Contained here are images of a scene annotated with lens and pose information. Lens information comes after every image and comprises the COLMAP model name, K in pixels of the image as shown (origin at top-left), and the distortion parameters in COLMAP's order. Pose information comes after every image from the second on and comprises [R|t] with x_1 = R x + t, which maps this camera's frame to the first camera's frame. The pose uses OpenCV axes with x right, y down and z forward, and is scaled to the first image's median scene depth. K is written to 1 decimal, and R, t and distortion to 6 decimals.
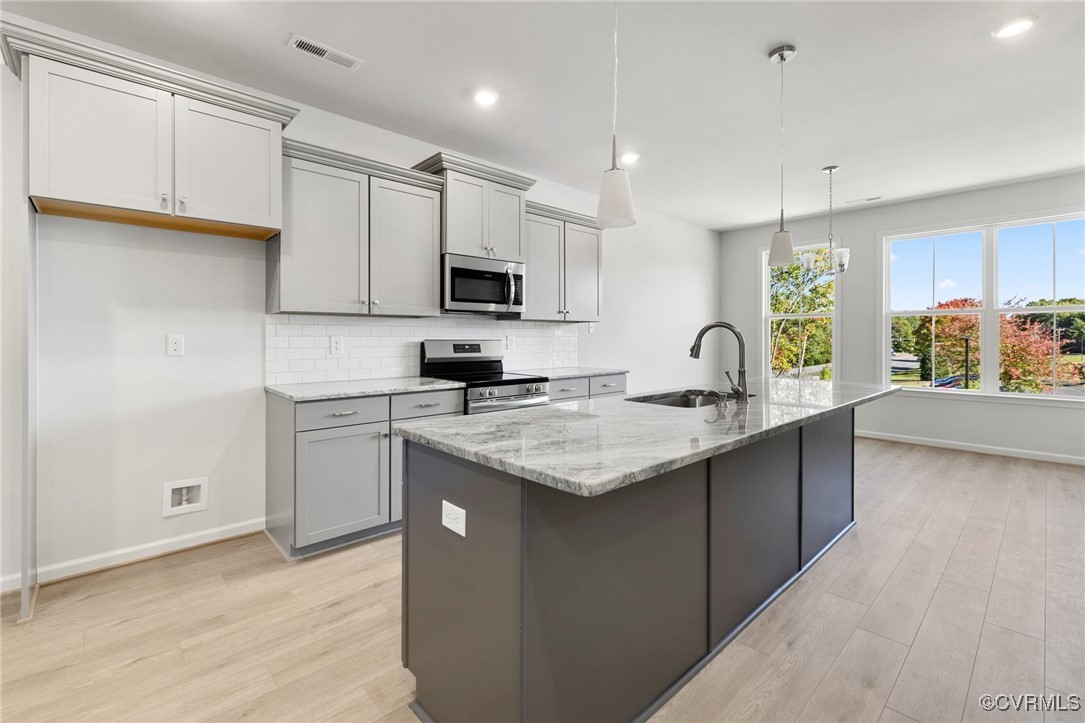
lens RADIAL K [[477.4, 0, 537.1], [0, 477.4, 333.7], [0, 0, 1]] dist [0.001091, 0.000509]
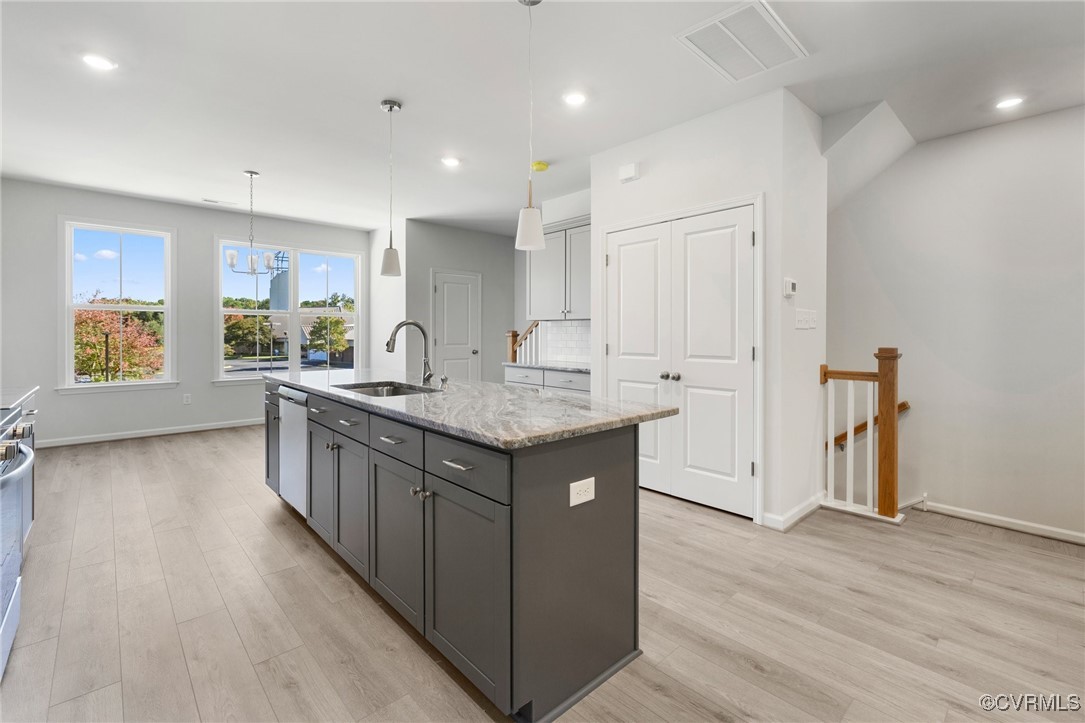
lens RADIAL K [[477.4, 0, 537.1], [0, 477.4, 333.7], [0, 0, 1]] dist [0.001091, 0.000509]
pose [[0.020283, -0.005314, 0.999780, -0.775759], [-0.003794, 0.999978, 0.005392, -0.000049], [-0.999787, -0.003903, 0.020262, 0.635046]]
